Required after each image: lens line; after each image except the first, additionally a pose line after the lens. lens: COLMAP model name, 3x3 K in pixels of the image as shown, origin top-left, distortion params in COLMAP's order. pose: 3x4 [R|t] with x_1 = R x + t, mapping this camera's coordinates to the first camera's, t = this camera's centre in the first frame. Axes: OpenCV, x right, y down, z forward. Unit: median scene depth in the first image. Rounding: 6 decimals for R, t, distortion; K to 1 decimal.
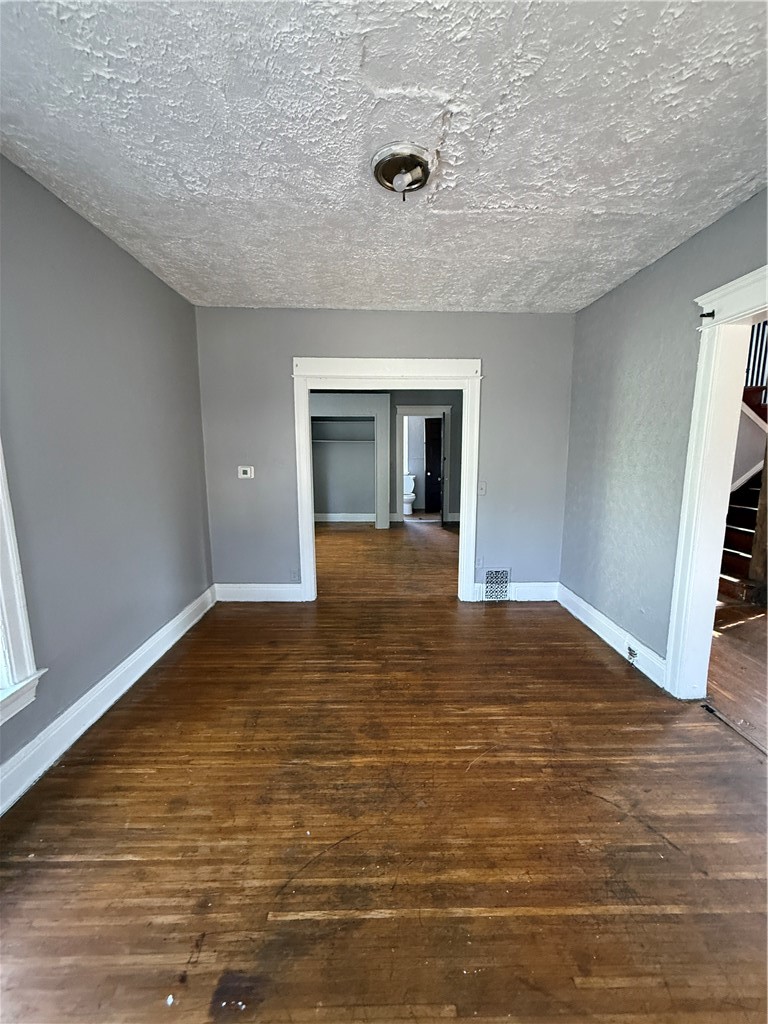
lens RADIAL K [[407.8, 0, 381.3], [0, 407.8, 512.3], [0, 0, 1]] dist [0.000691, 0.000365]
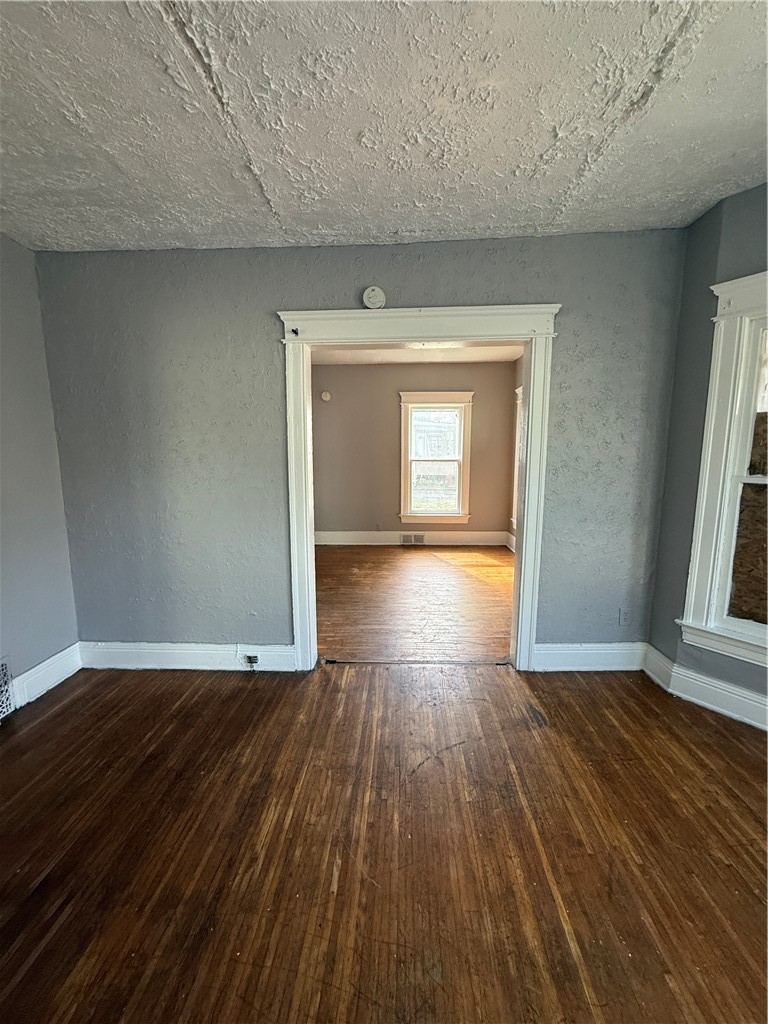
lens RADIAL K [[407.8, 0, 387.9], [0, 407.8, 511.5], [0, 0, 1]] dist [0.000691, 0.000365]
pose [[0.054838, -0.135479, 0.989261, -0.355762], [0.159601, 0.979203, 0.125254, -0.091069], [-0.985657, 0.151018, 0.075321, 0.703884]]
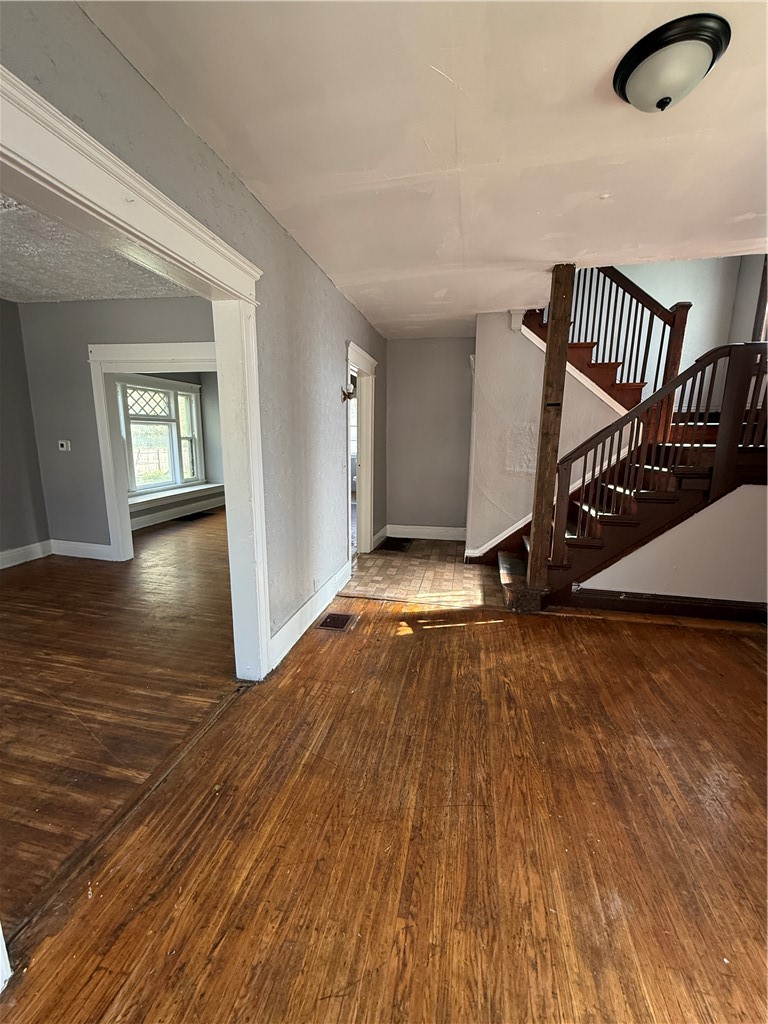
lens RADIAL K [[407.8, 0, 379.9], [0, 407.8, 510.6], [0, 0, 1]] dist [0.000691, 0.000365]
pose [[0.970517, 0.064525, -0.232237, 1.406398], [-0.057002, 0.997613, 0.038968, -0.016007], [0.234197, -0.024581, 0.971878, 0.124897]]
